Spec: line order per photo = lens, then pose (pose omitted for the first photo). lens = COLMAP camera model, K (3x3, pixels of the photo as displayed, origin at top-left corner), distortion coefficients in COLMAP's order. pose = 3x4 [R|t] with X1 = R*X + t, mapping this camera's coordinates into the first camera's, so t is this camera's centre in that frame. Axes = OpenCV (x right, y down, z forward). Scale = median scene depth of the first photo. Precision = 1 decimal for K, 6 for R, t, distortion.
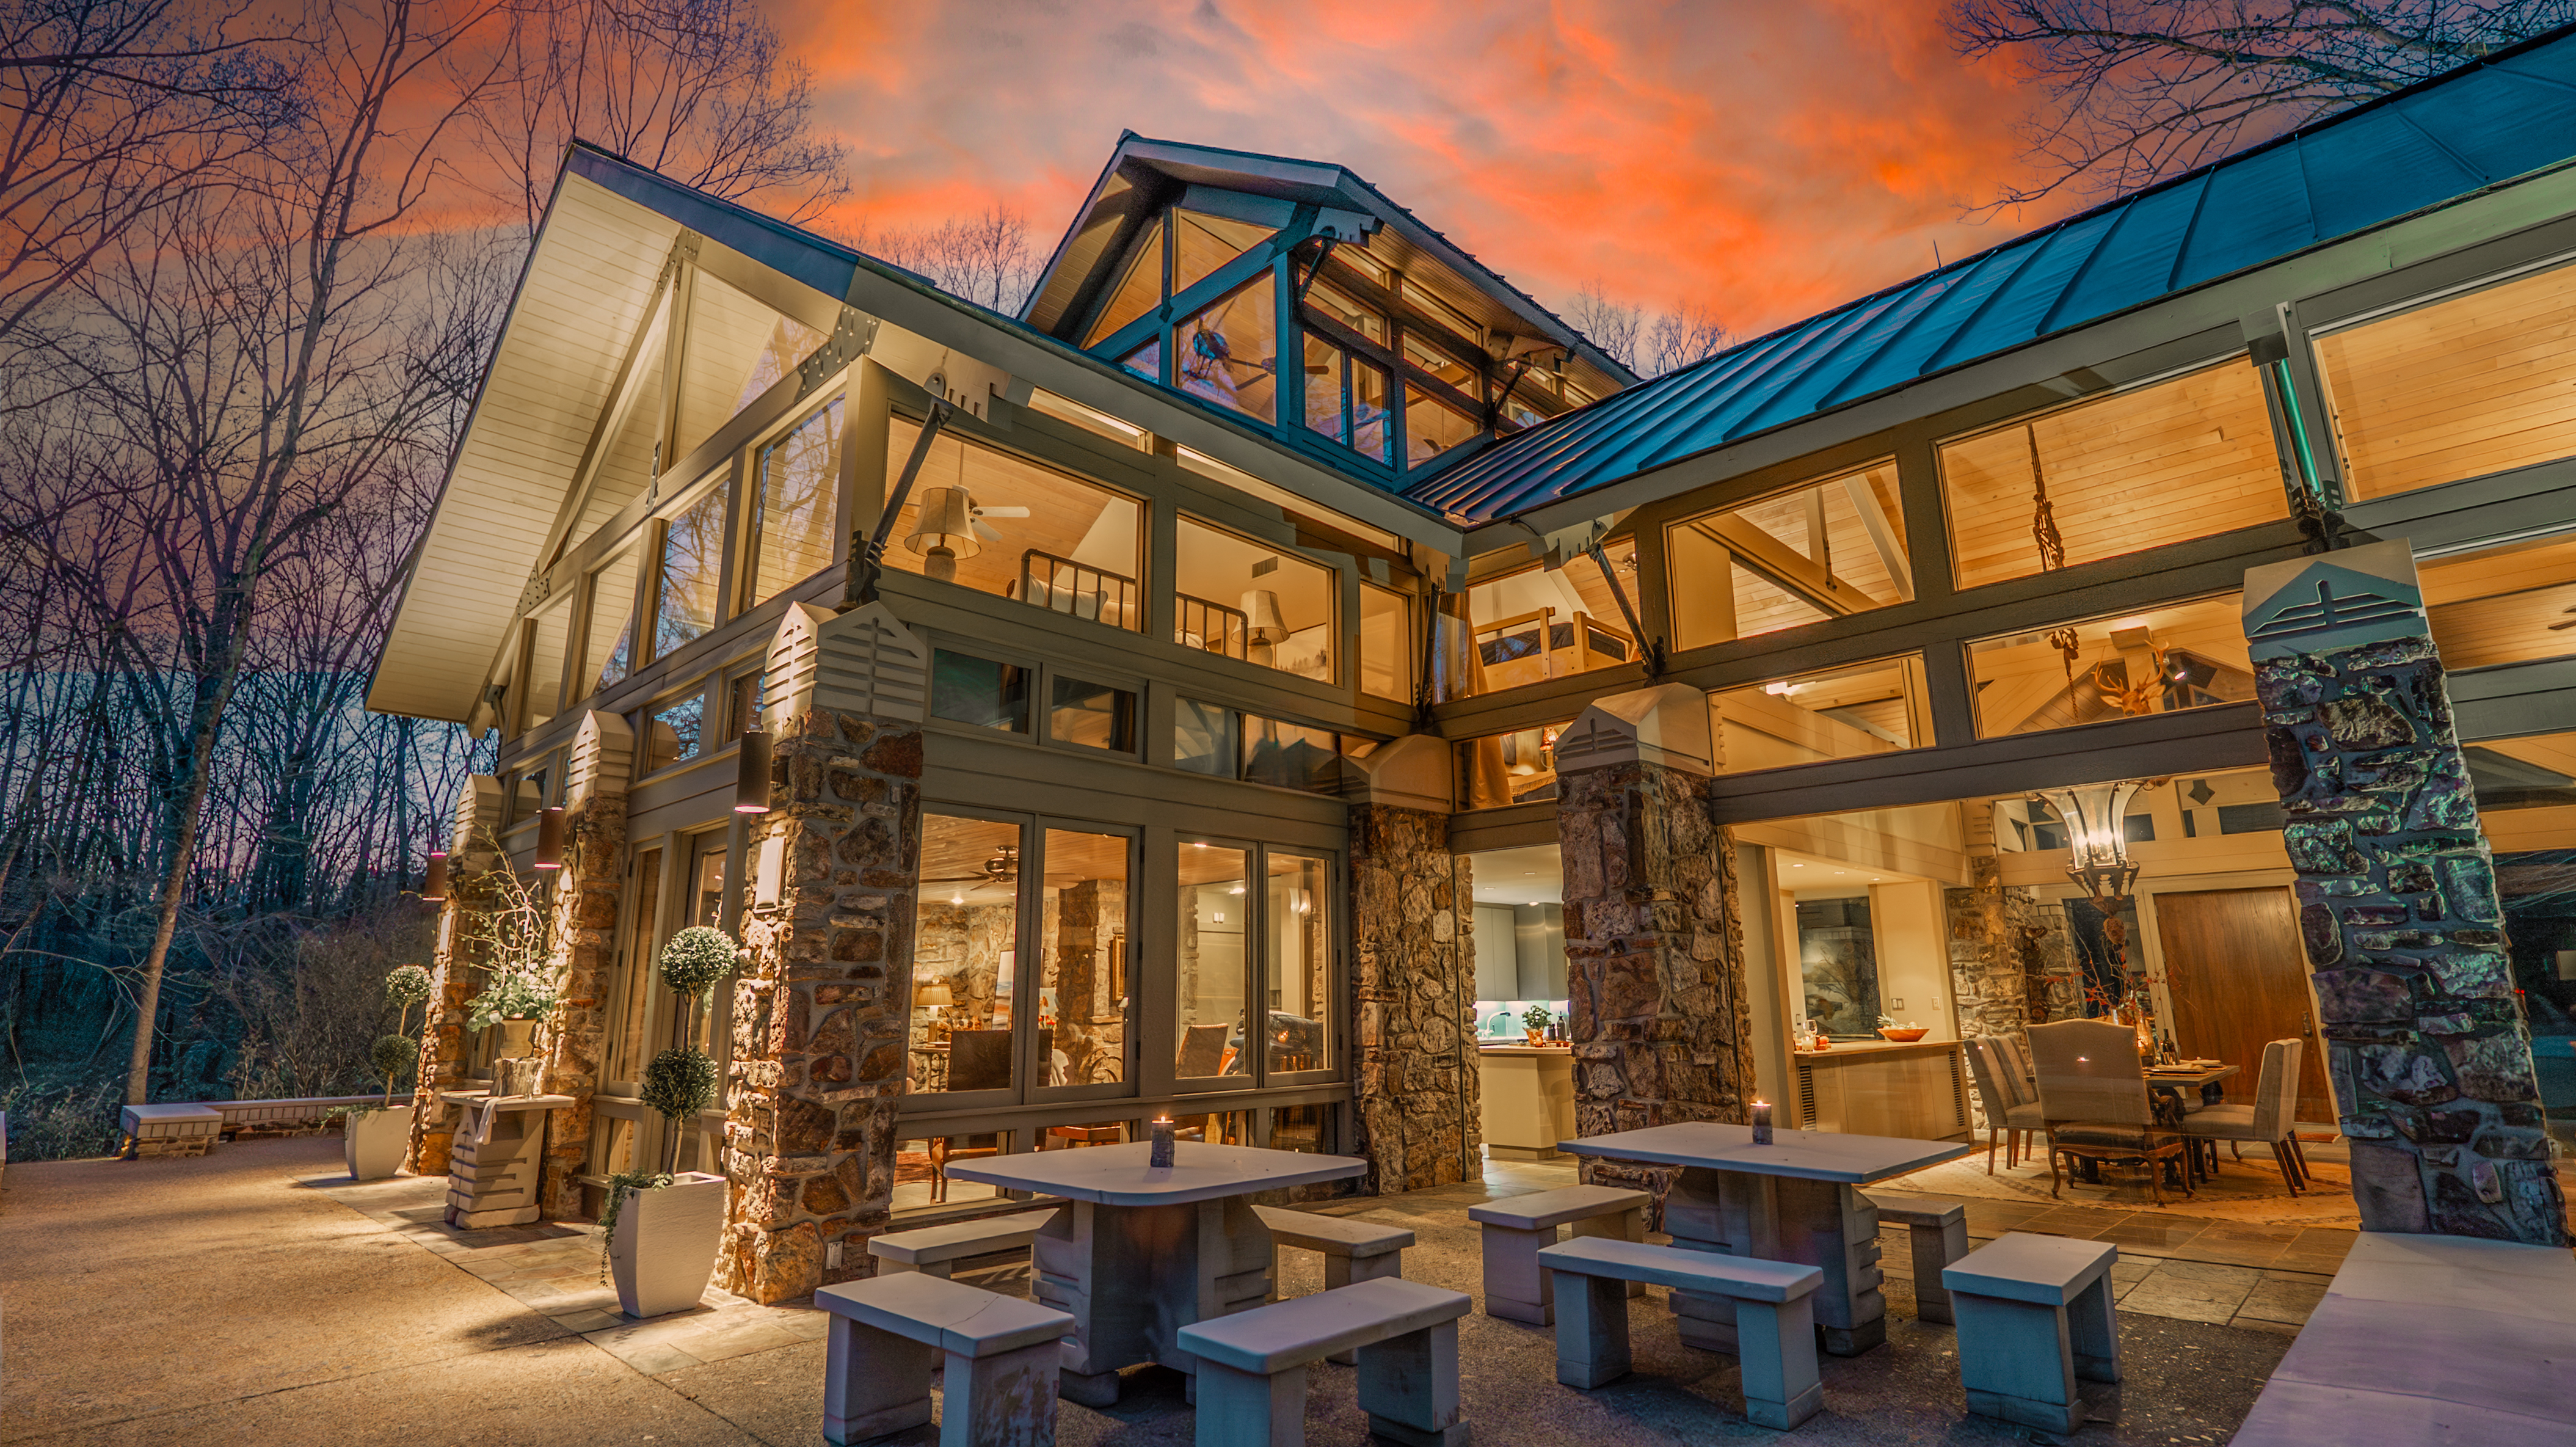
lens RADIAL K [[1230.1, 0, 1286.7], [0, 1230.1, 717.0], [0, 0, 1]] dist [-0.001935, -0.000501]
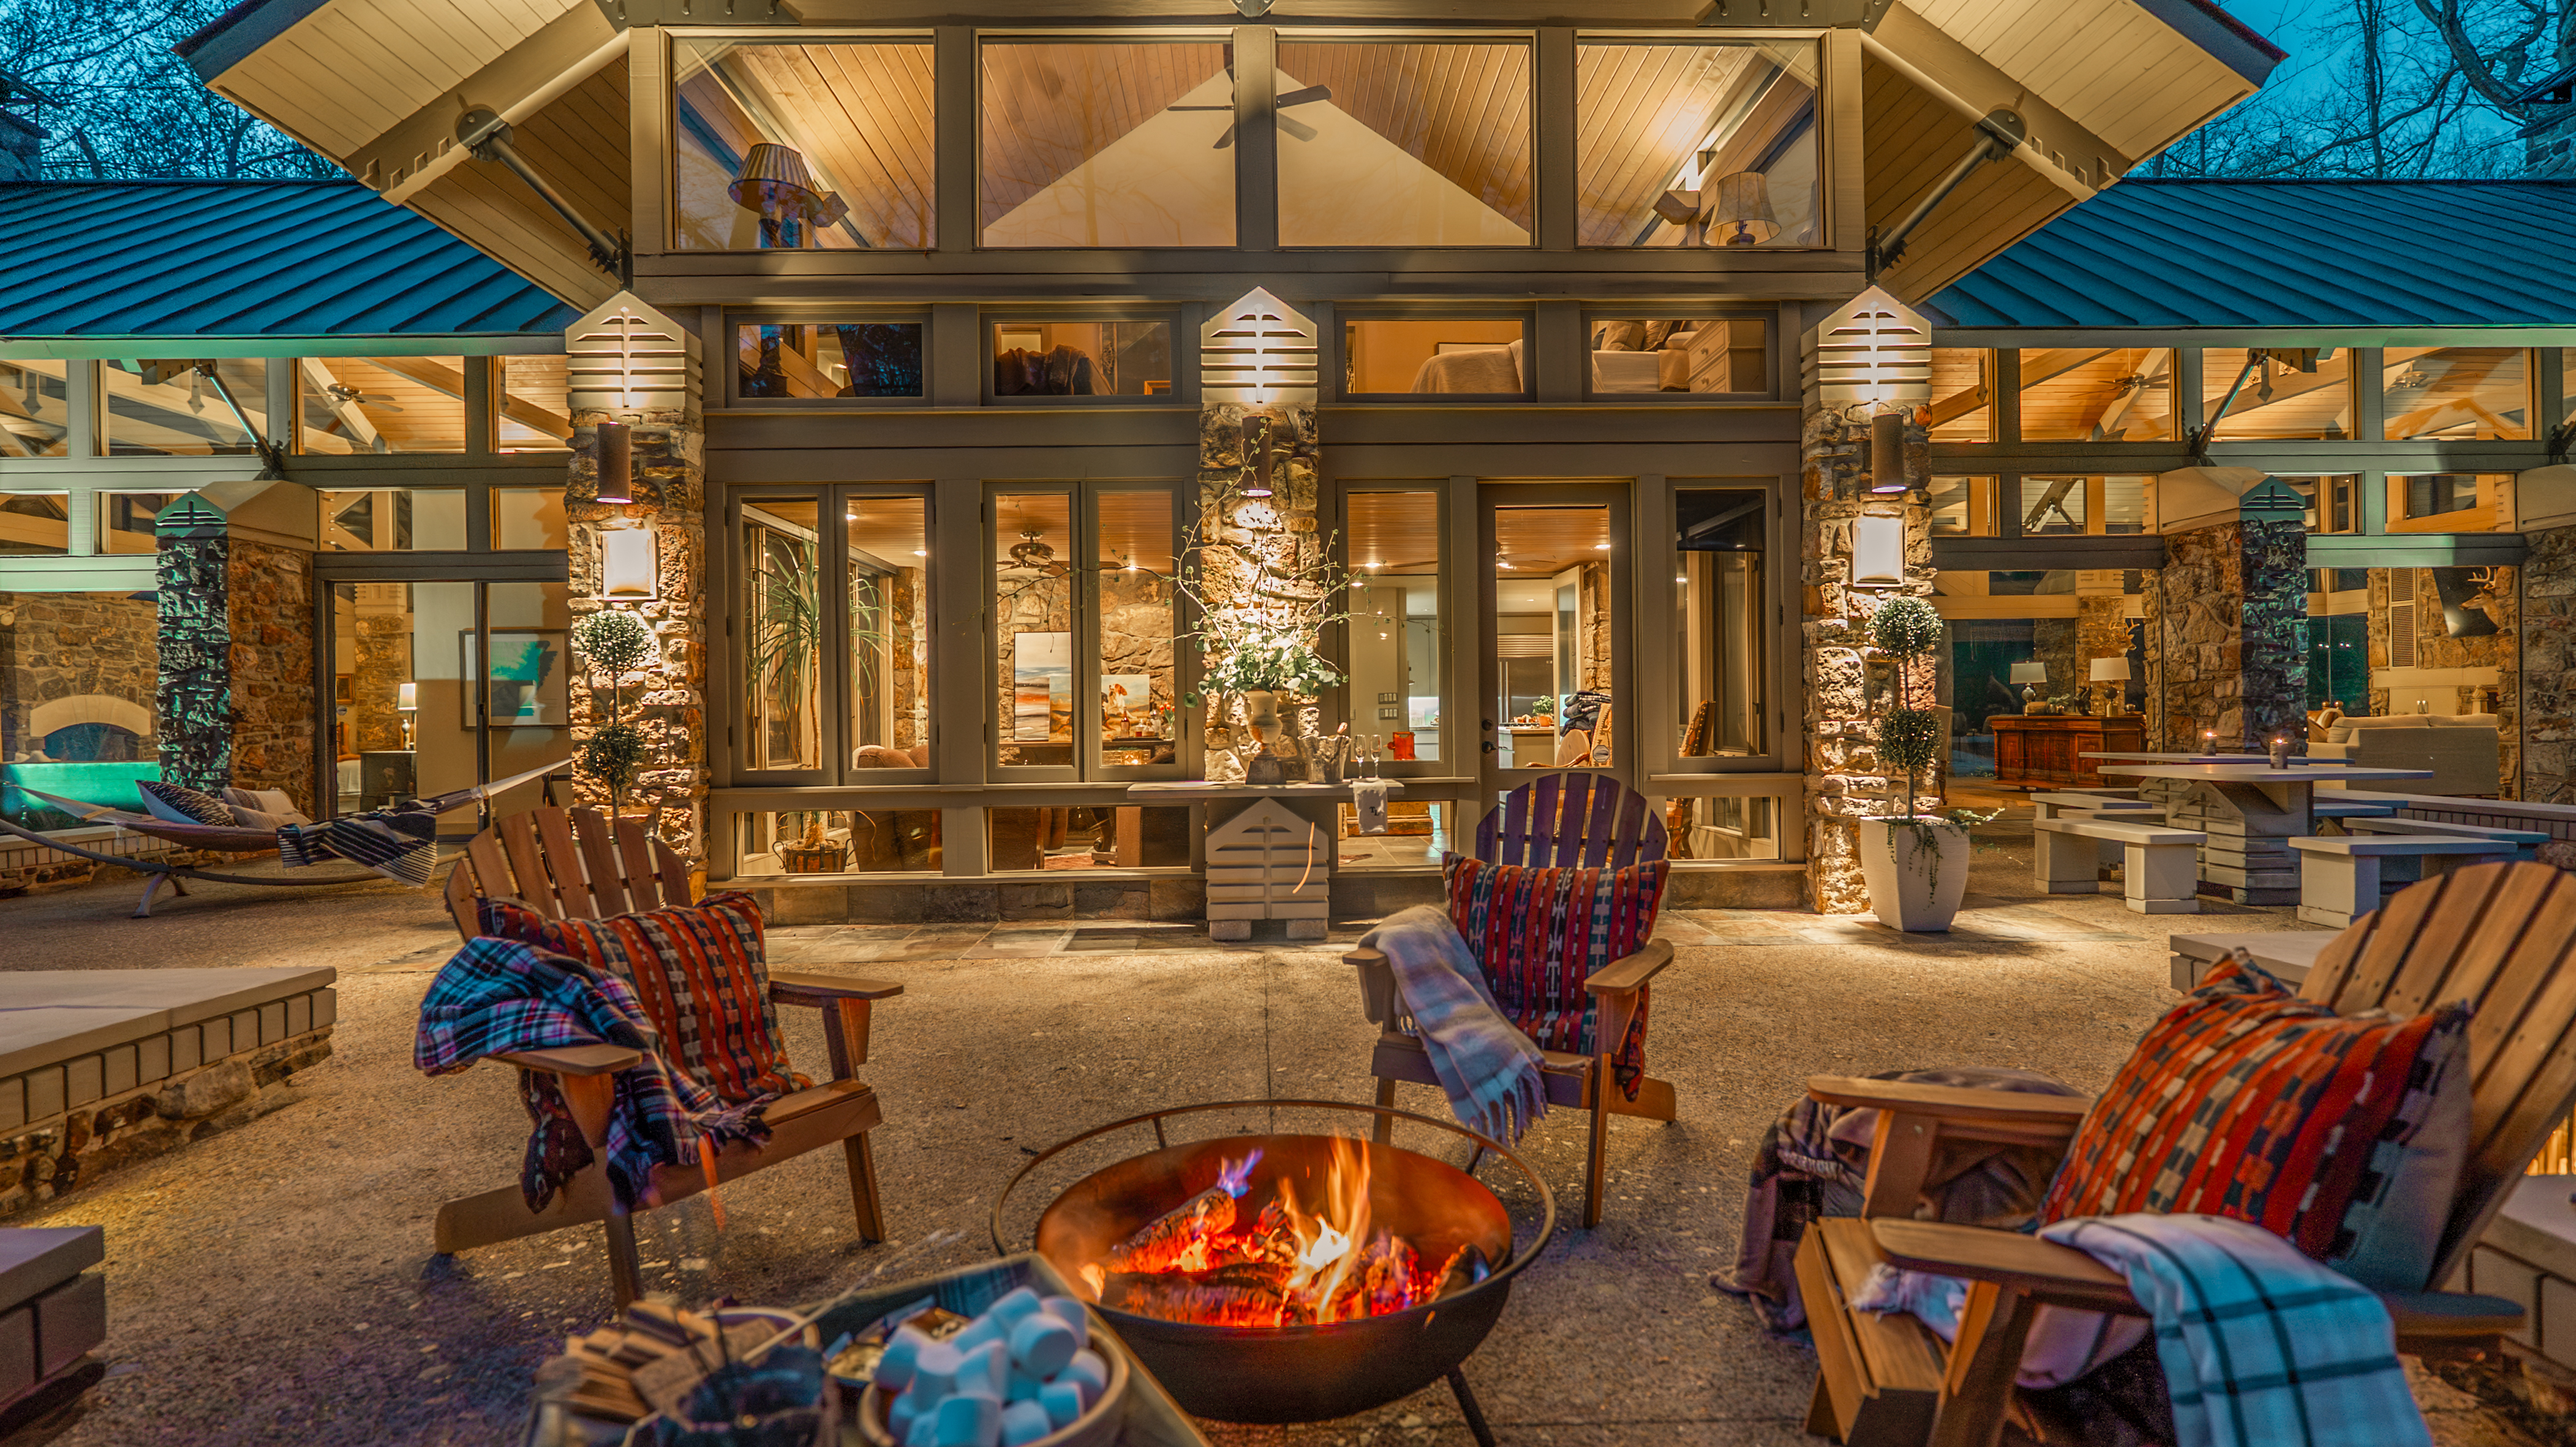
lens RADIAL K [[1230.2, 0, 1285.4], [0, 1230.2, 724.3], [0, 0, 1]] dist [-0.001935, -0.000501]
pose [[0.701141, -0.000895, 0.713022, -1.830879], [-0.152399, 0.976702, 0.151085, 0.226396], [-0.696546, -0.214596, 0.684670, 0.688647]]
